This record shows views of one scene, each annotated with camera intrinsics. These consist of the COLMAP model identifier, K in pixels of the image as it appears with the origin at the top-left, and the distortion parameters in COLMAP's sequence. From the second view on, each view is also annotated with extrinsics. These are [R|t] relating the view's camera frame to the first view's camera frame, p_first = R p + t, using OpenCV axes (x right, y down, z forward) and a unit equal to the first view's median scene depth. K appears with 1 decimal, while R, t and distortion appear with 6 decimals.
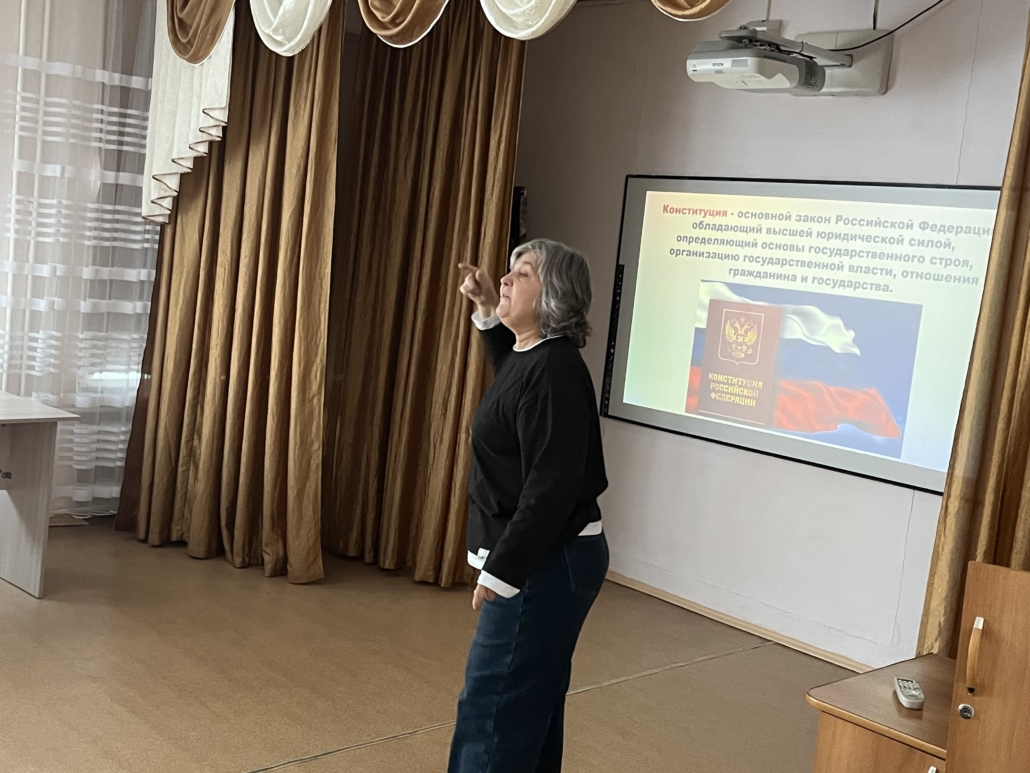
lens RADIAL K [[1224.8, 0, 515.6], [0, 1224.8, 381.2], [0, 0, 1]] dist [-0.000178, 0.000000]
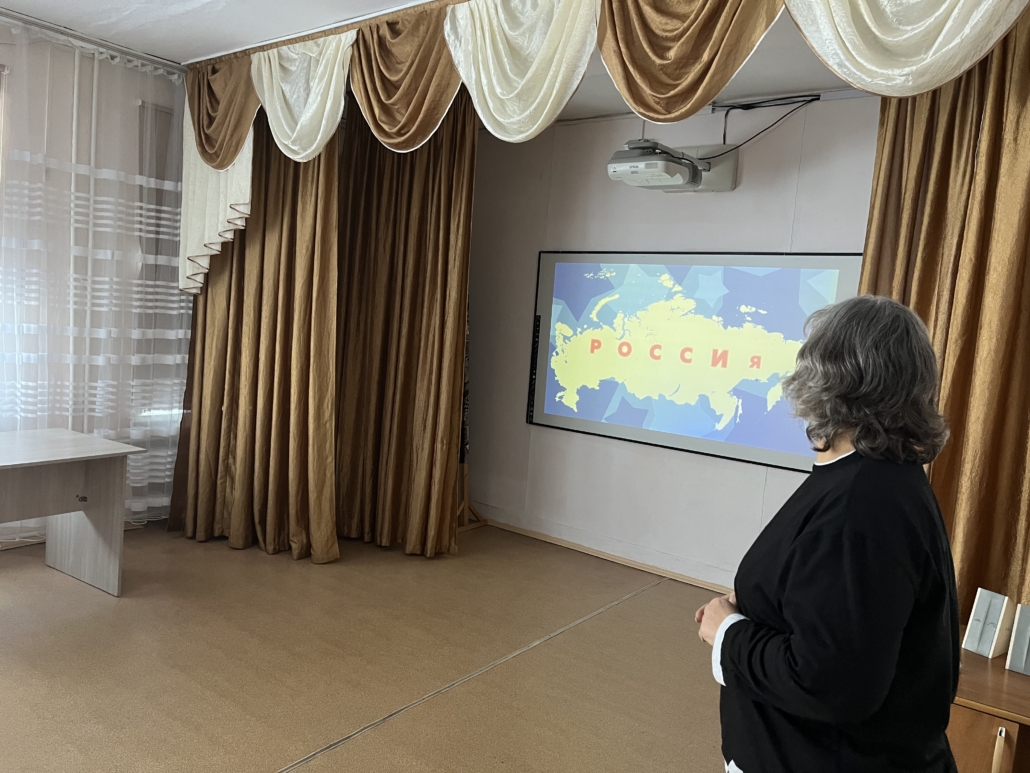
lens RADIAL K [[778.0, 0, 514.7], [0, 778.0, 394.7], [0, 0, 1]] dist [-0.004829, 0.014662]
pose [[0.985495, -0.046398, 0.163235, -0.097781], [0.045133, 0.998915, 0.011454, -0.016934], [-0.163590, -0.003921, 0.986521, 0.134971]]
